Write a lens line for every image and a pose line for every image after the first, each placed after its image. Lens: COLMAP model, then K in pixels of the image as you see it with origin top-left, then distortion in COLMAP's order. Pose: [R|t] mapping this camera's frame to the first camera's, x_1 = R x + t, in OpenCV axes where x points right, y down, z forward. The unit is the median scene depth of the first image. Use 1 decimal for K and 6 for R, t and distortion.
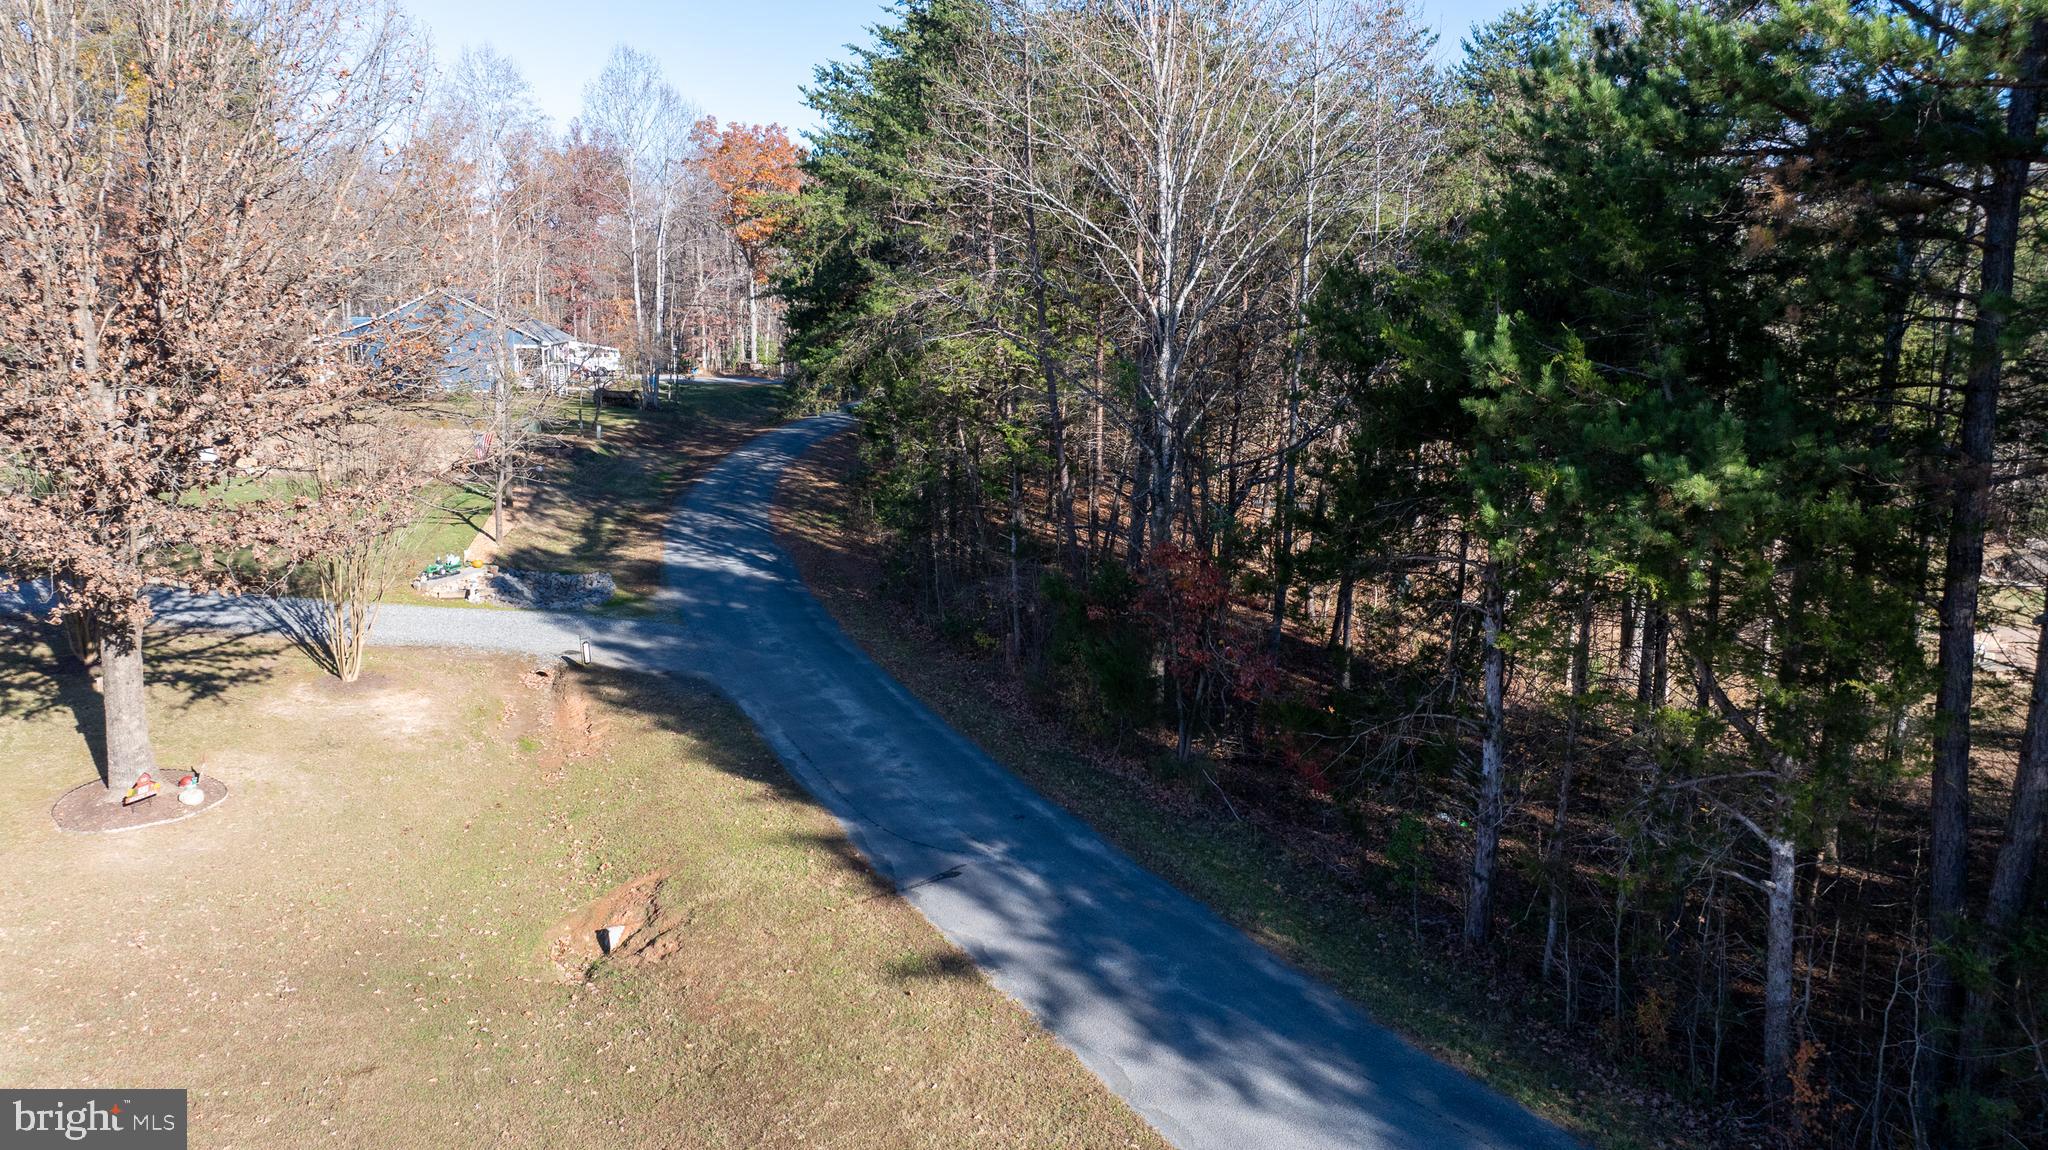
lens RADIAL K [[1480.4, 0, 1024.0], [0, 1480.4, 575.0], [0, 0, 1]] dist [-0.007689, -0.004920]
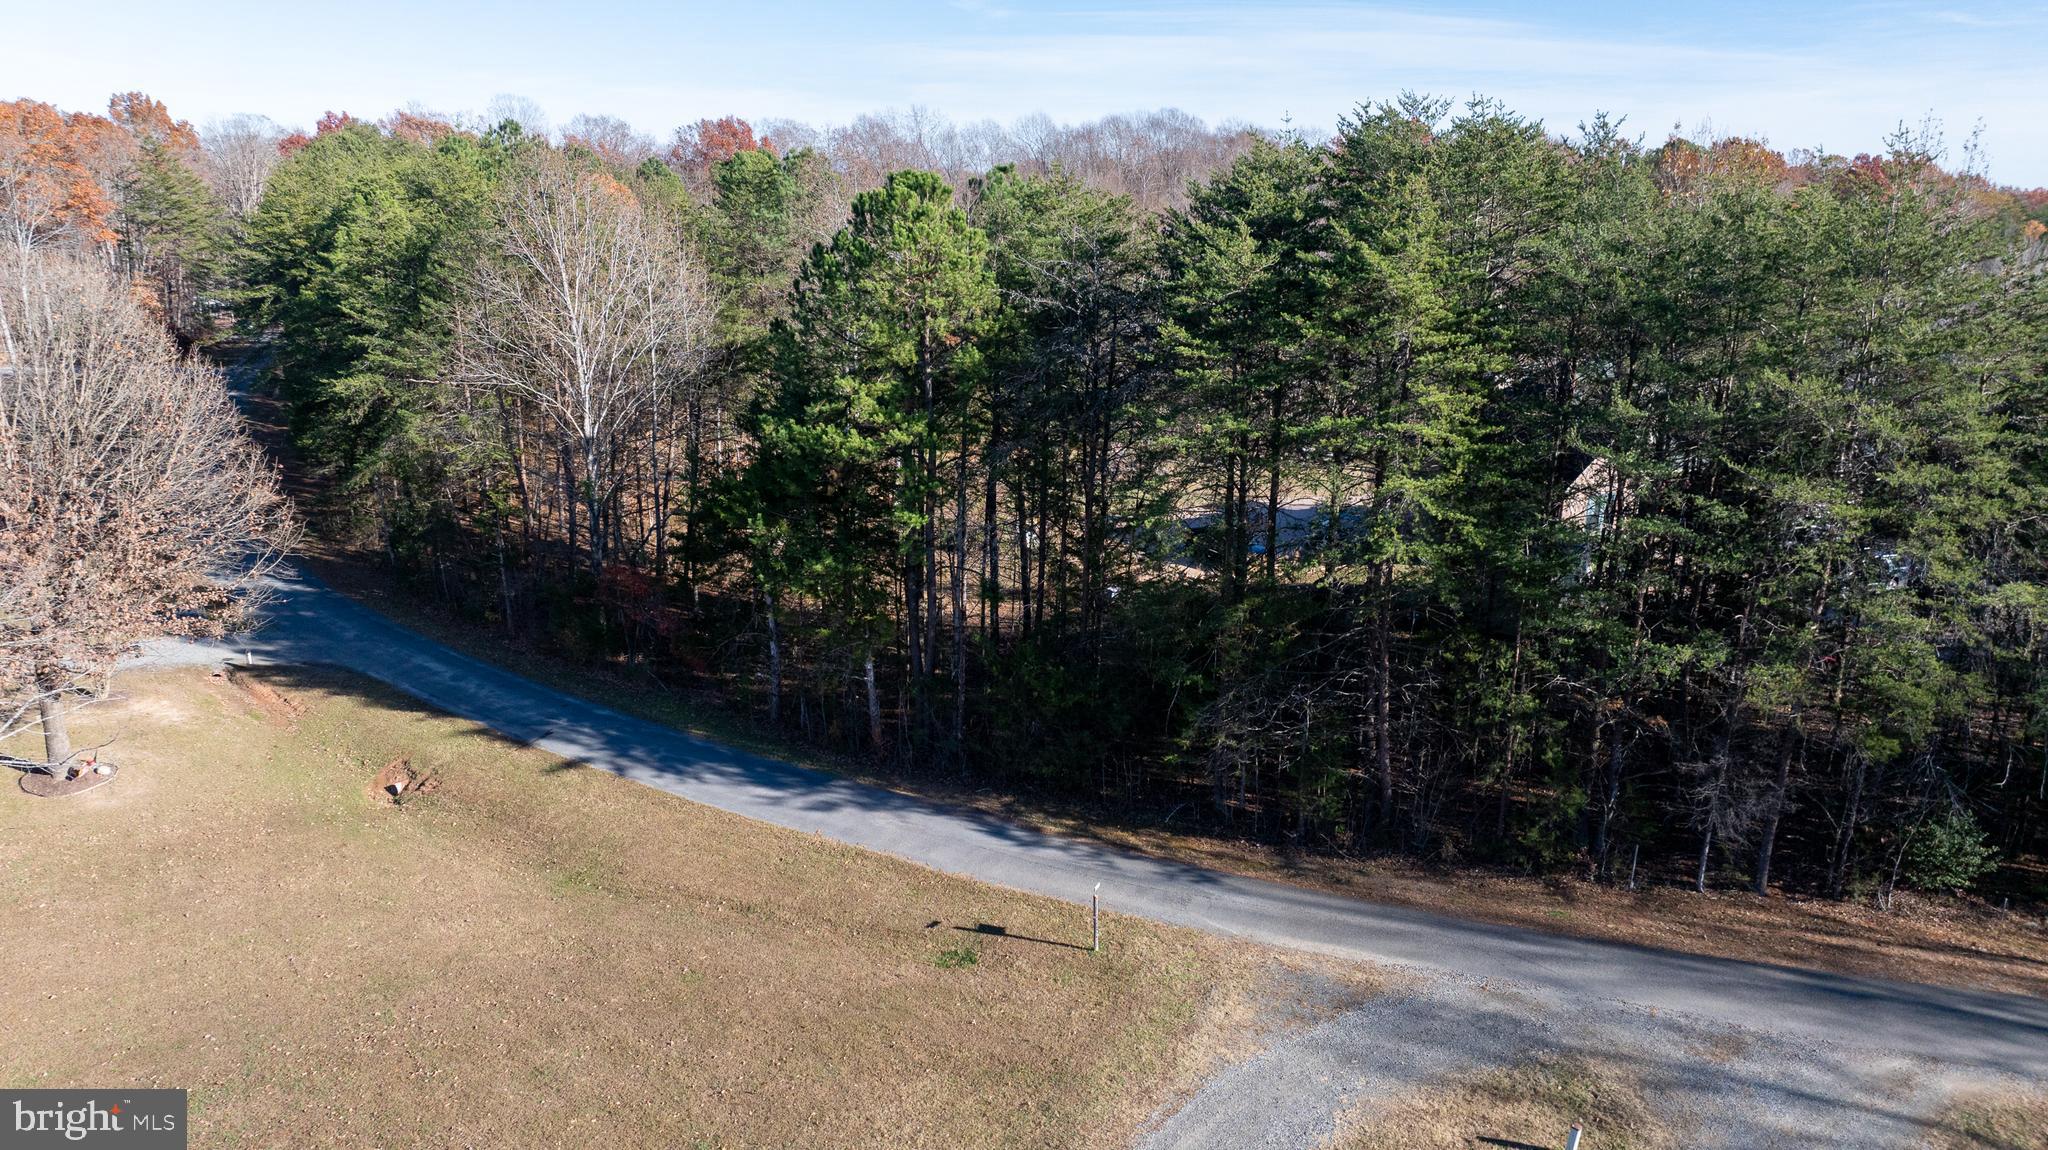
lens RADIAL K [[1480.4, 0, 1024.0], [0, 1480.4, 575.0], [0, 0, 1]] dist [-0.007689, -0.004920]
pose [[0.888720, -0.128192, 0.440164, -0.344028], [0.090902, 0.990322, 0.104880, -0.193800], [-0.449348, -0.053197, 0.891771, -1.235522]]
